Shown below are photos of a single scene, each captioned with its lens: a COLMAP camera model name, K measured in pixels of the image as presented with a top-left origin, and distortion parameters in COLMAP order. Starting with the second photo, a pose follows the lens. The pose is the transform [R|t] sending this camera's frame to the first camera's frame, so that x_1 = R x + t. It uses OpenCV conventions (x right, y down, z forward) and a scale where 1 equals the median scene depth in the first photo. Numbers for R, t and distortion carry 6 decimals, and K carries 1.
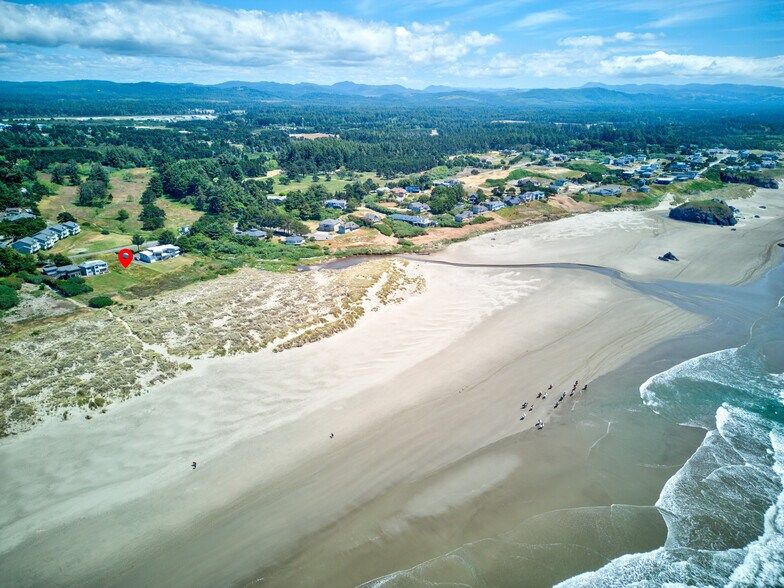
lens RADIAL K [[545.2, 0, 392.0], [0, 545.2, 294.0], [0, 0, 1]] dist [0.092562, -0.098825]
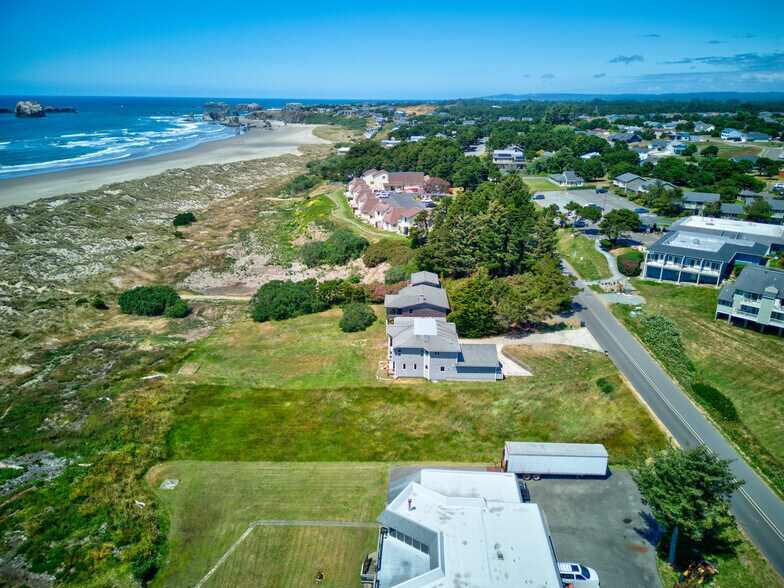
lens RADIAL K [[545.2, 0, 392.0], [0, 545.2, 294.0], [0, 0, 1]] dist [0.092562, -0.098825]
pose [[-0.815766, 0.181309, -0.549229, -0.373451], [-0.204581, 0.797756, 0.567215, -0.218627], [0.540992, 0.575076, -0.613690, 1.129194]]
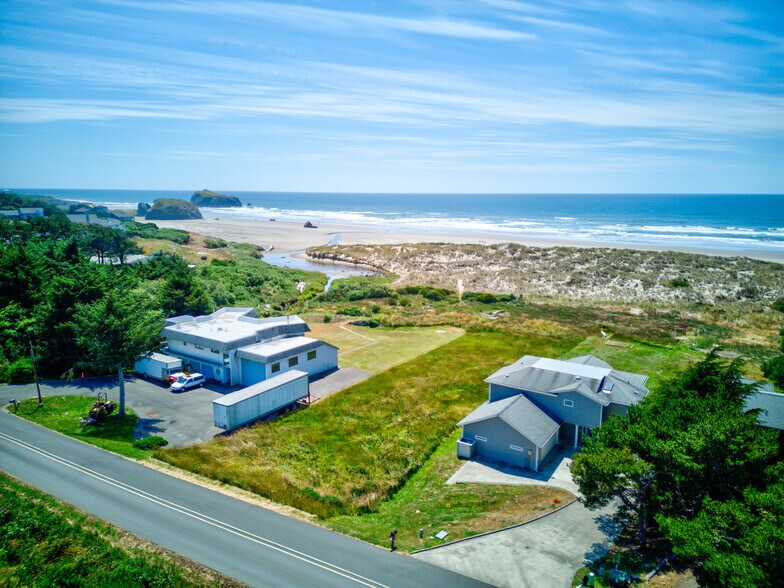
lens RADIAL K [[545.2, 0, 392.0], [0, 545.2, 294.0], [0, 0, 1]] dist [0.092562, -0.098825]
pose [[-0.067474, -0.193210, 0.978835, -0.683191], [0.324804, 0.923374, 0.204653, -0.127499], [-0.943371, 0.331738, 0.000451, 1.025109]]
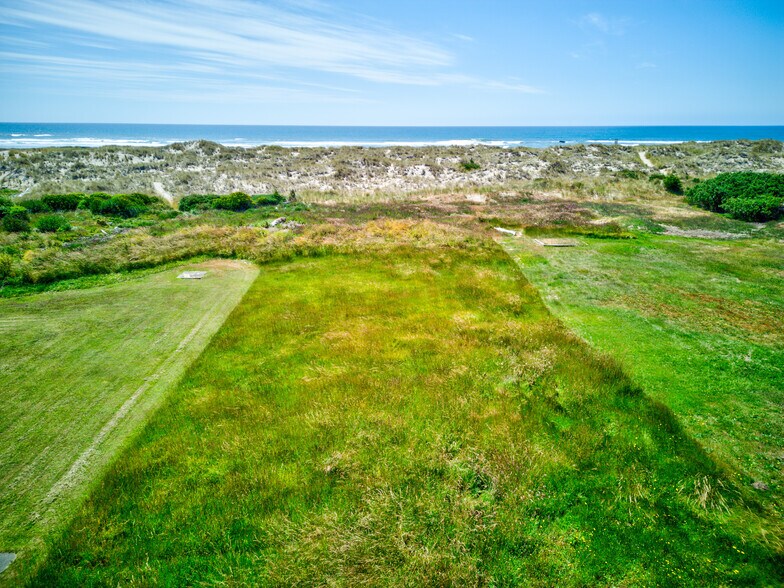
lens RADIAL K [[545.2, 0, 392.0], [0, 545.2, 294.0], [0, 0, 1]] dist [0.092562, -0.098825]
pose [[-0.633555, -0.237903, 0.736213, -0.512369], [0.248711, 0.838424, 0.484962, -0.081672], [-0.732633, 0.490355, -0.472019, 1.032249]]
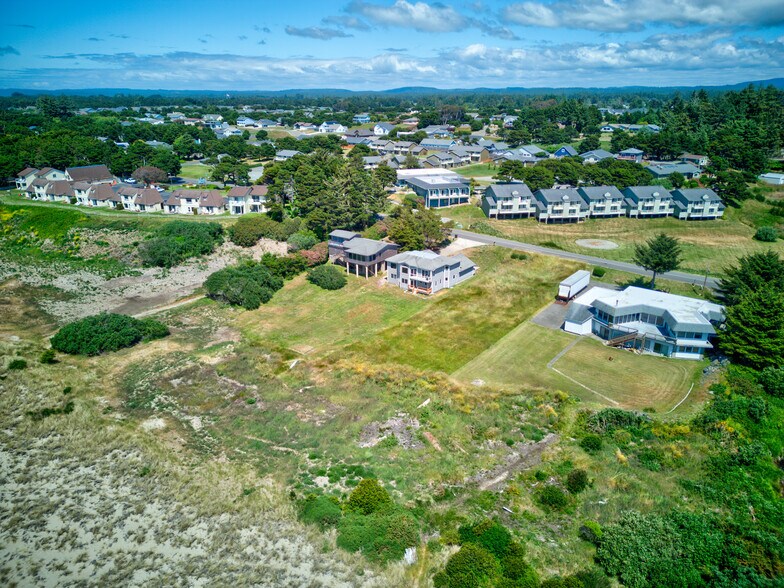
lens RADIAL K [[545.2, 0, 392.0], [0, 545.2, 294.0], [0, 0, 1]] dist [0.092562, -0.098825]
pose [[-0.006829, 0.328011, -0.944649, -0.193081], [-0.336228, 0.888917, 0.311089, -0.136335], [0.941756, 0.319742, 0.104216, 0.935505]]
